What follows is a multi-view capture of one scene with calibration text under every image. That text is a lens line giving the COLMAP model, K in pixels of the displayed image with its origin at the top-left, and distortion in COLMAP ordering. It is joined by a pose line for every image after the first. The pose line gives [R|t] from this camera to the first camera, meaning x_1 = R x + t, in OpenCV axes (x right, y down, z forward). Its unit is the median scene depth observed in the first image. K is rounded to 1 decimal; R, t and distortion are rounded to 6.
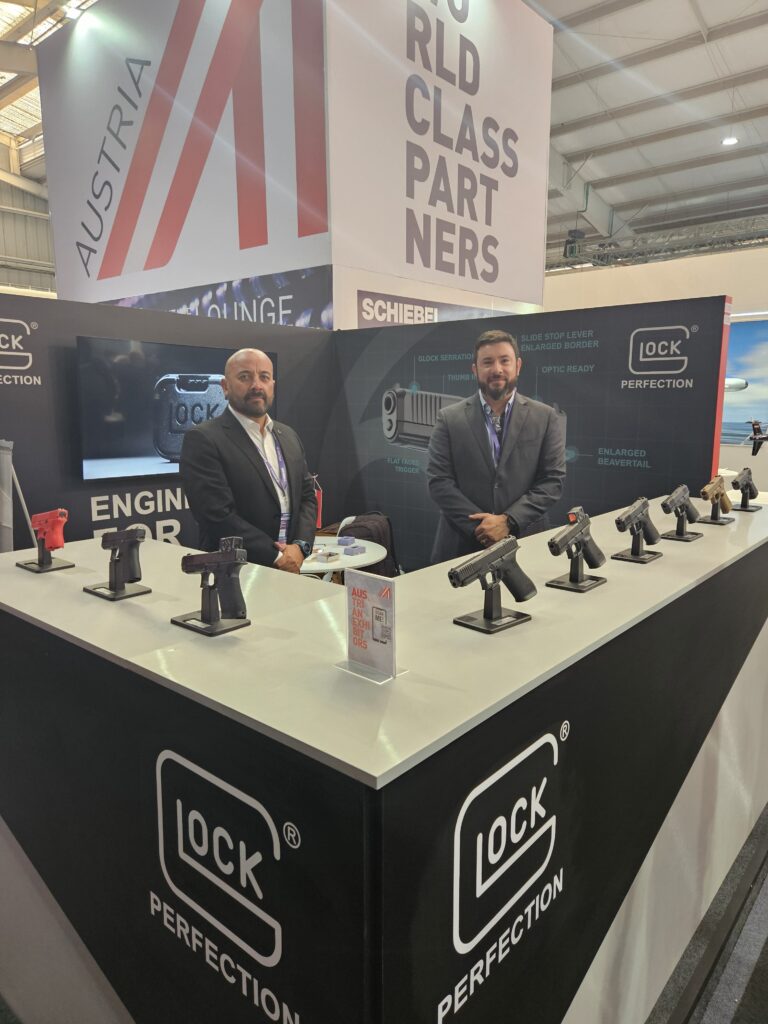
lens RADIAL K [[695.0, 0, 384.0], [0, 695.0, 512.0], [0, 0, 1]] dist [0.040797, 0.001134]
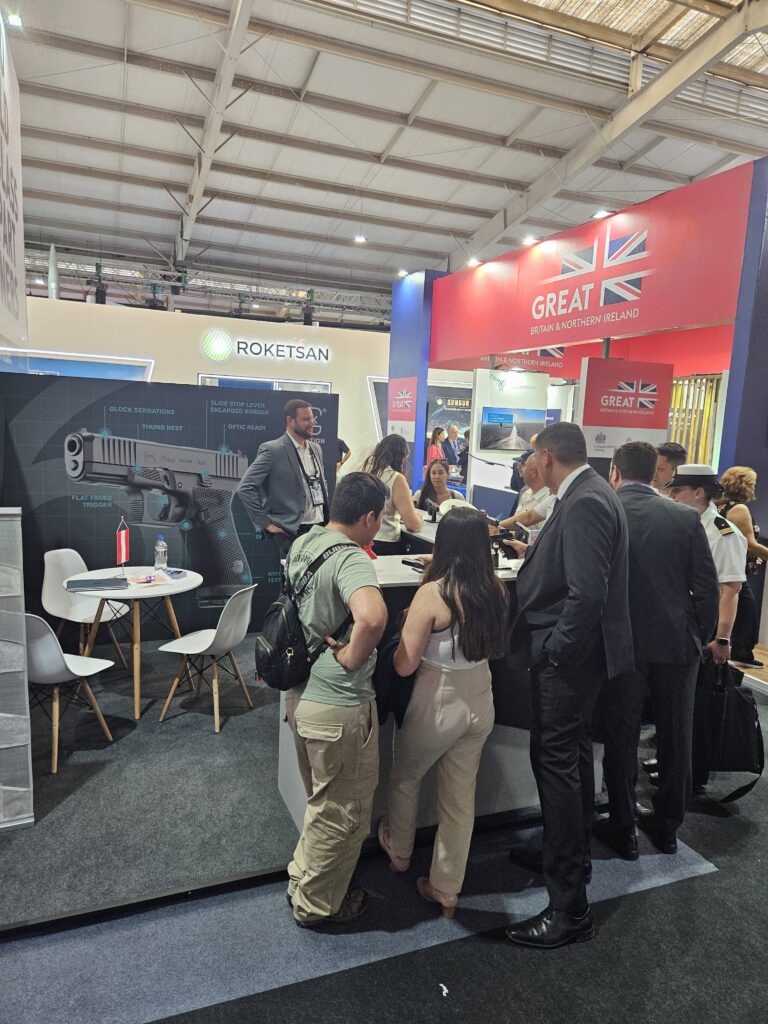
lens RADIAL K [[695.0, 0, 384.0], [0, 695.0, 512.0], [0, 0, 1]] dist [0.040797, 0.001134]
pose [[0.457347, -0.026186, 0.888903, -0.763253], [0.135739, 0.989909, -0.040677, 0.059223], [-0.878868, 0.139263, 0.456286, 0.084406]]
